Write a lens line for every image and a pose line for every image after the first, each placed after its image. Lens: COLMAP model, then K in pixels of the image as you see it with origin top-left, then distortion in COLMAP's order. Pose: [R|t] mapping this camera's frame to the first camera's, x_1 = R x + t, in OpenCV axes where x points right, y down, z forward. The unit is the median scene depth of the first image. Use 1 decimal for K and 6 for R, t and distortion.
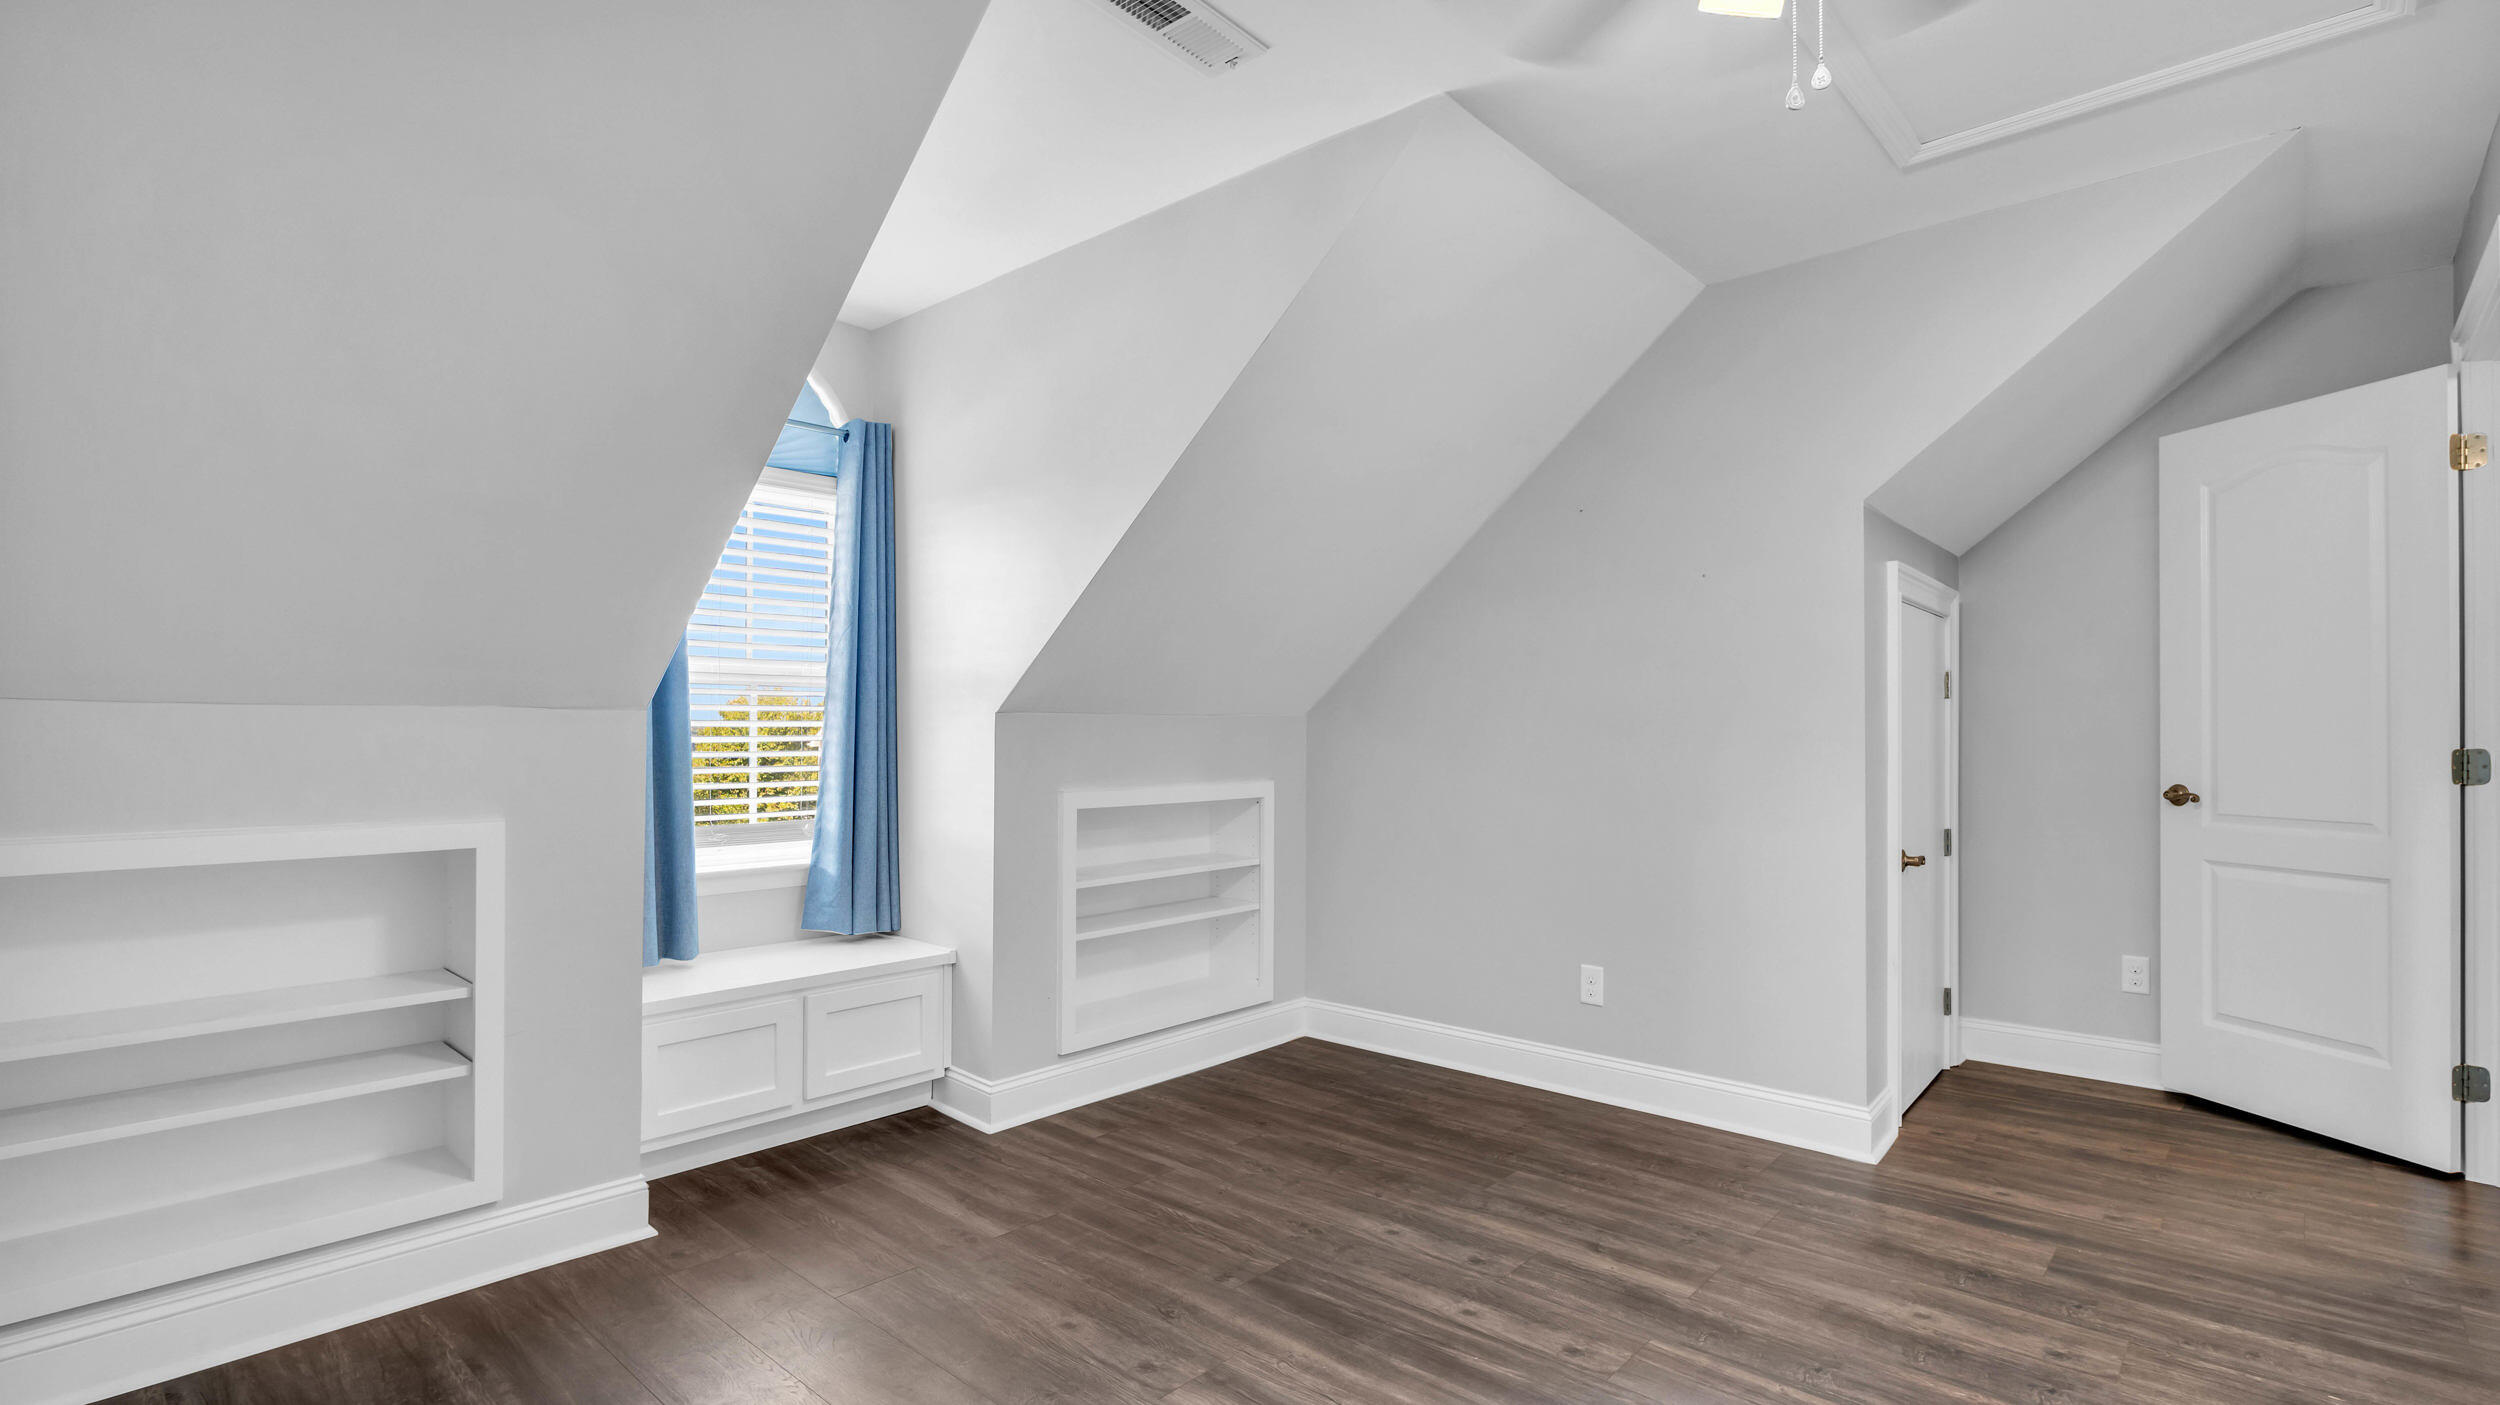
lens RADIAL K [[1209.5, 0, 1248.0], [0, 1209.5, 726.9], [0, 0, 1]] dist [-0.009737, -0.000286]
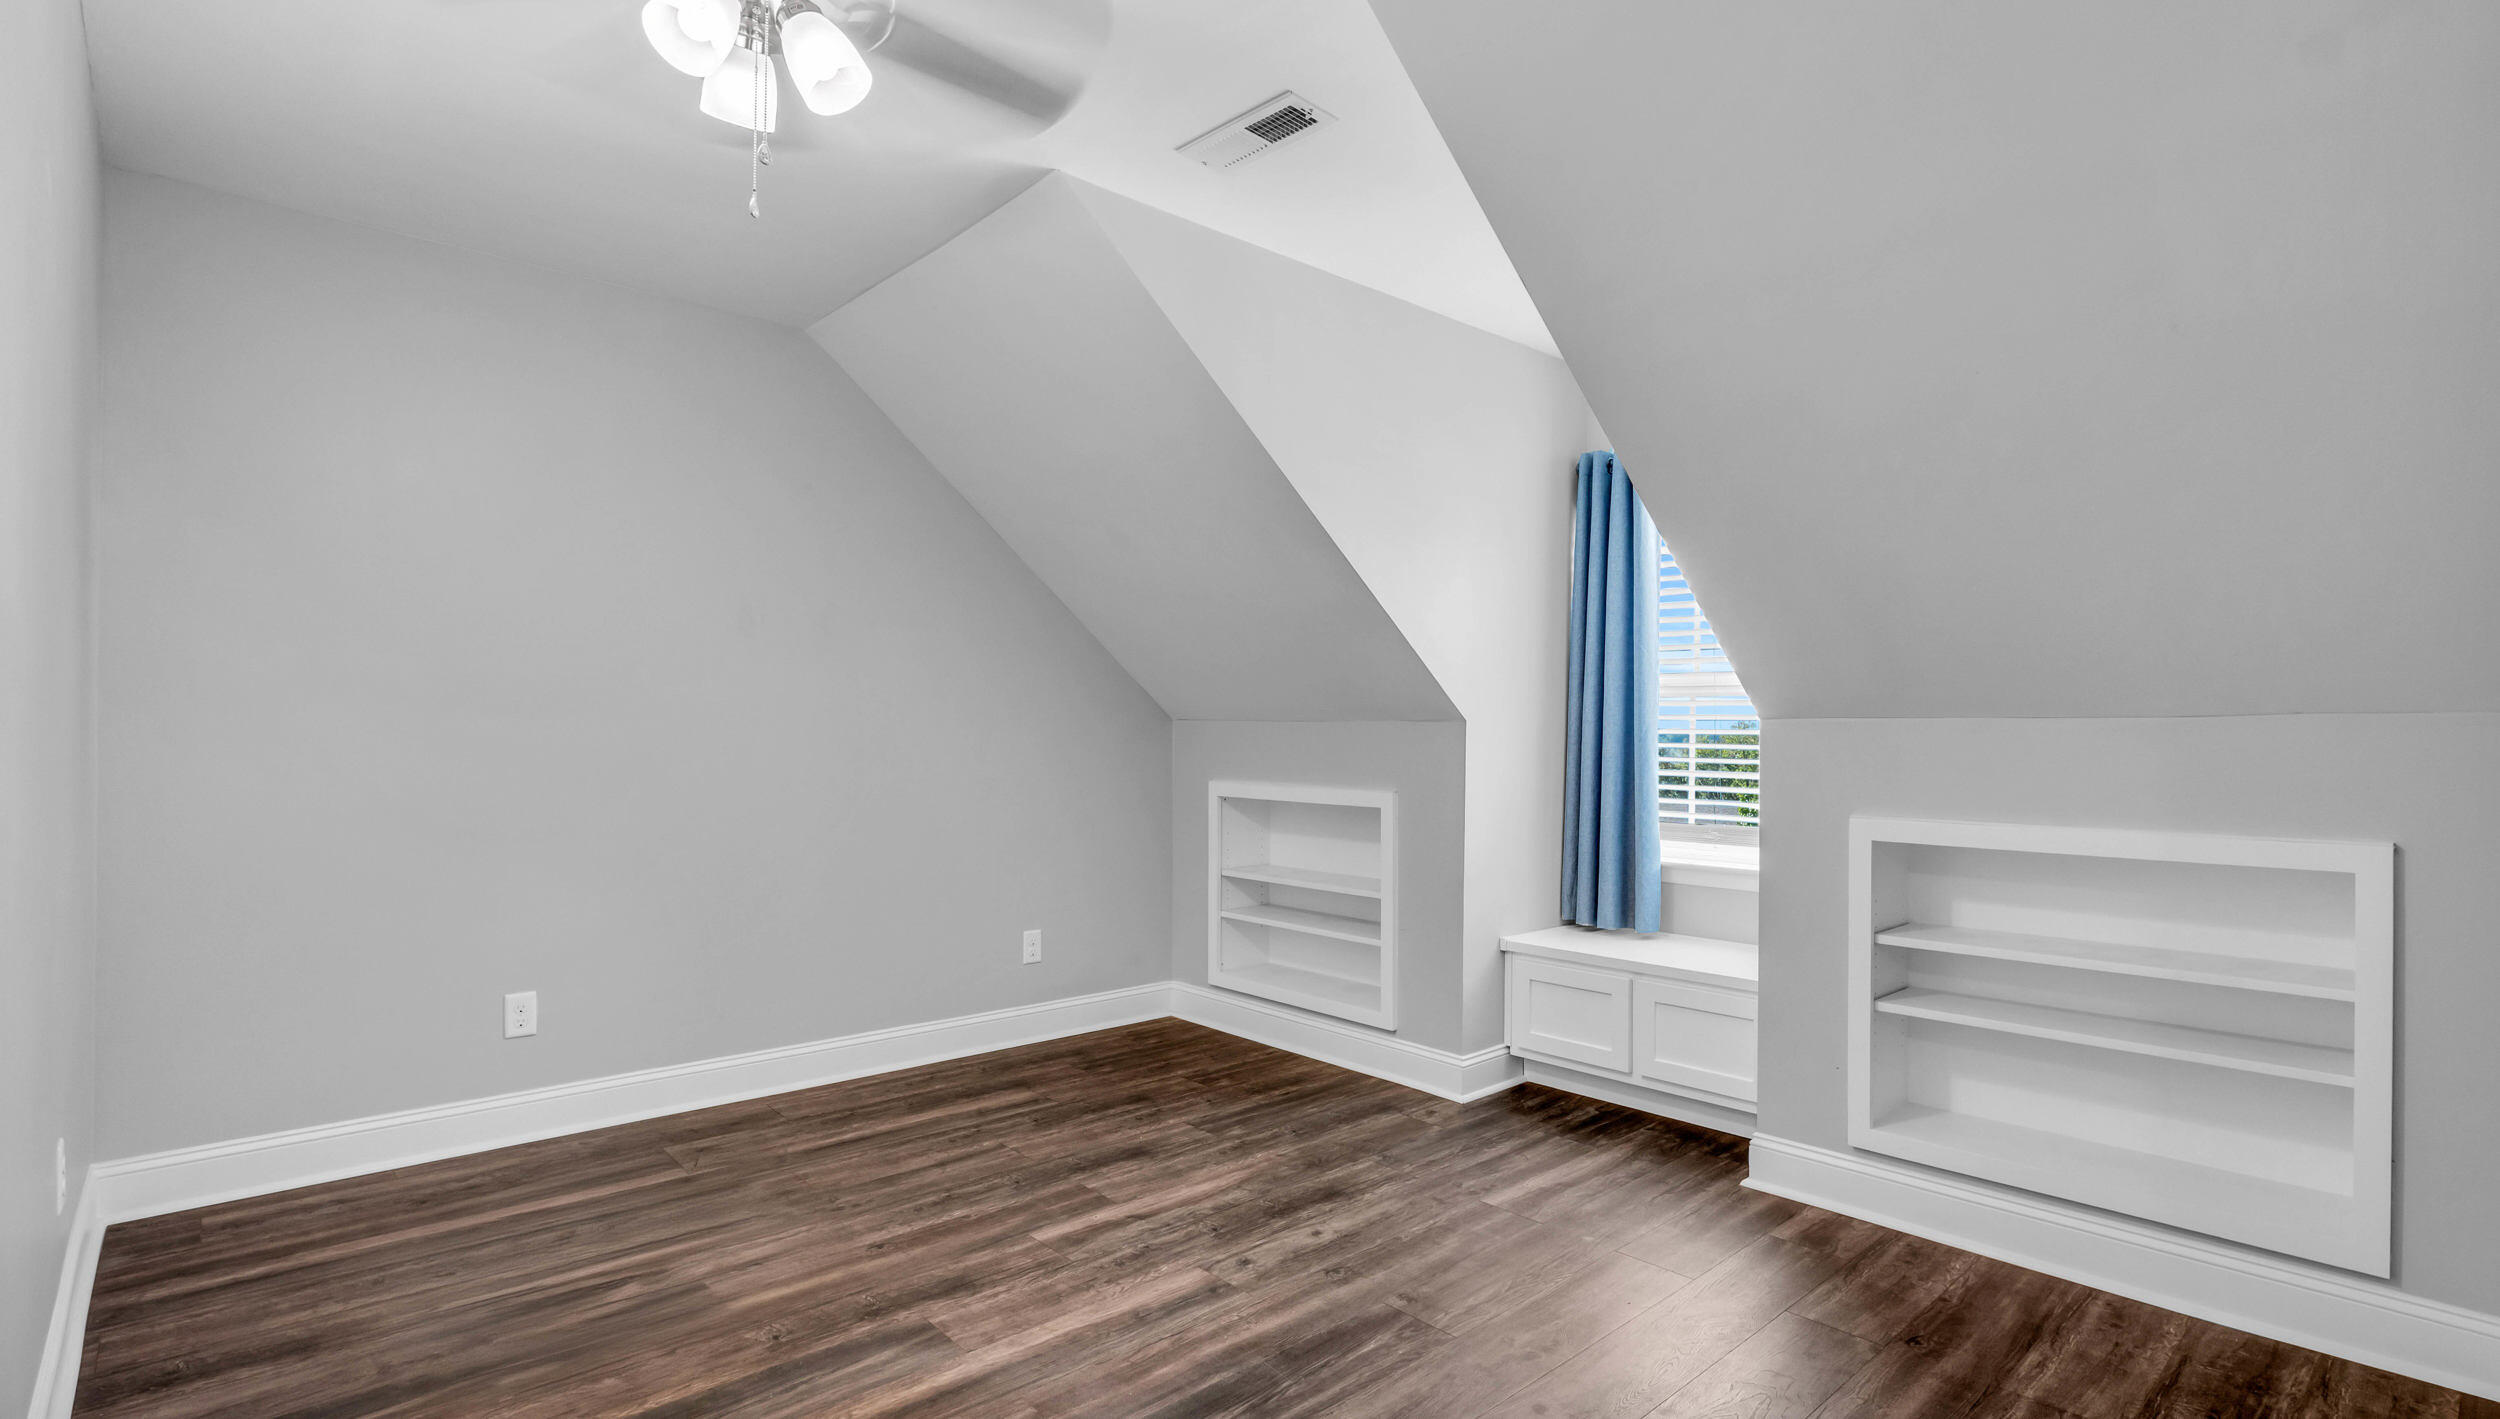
lens RADIAL K [[1186.3, 0, 1250.0], [0, 1186.3, 709.5], [0, 0, 1]] dist [-0.000372, -0.000120]
pose [[-0.110049, -0.014099, -0.993826, 0.798364], [-0.000198, 0.999900, -0.014164, -0.008836], [0.993926, -0.001362, -0.110041, 0.811979]]
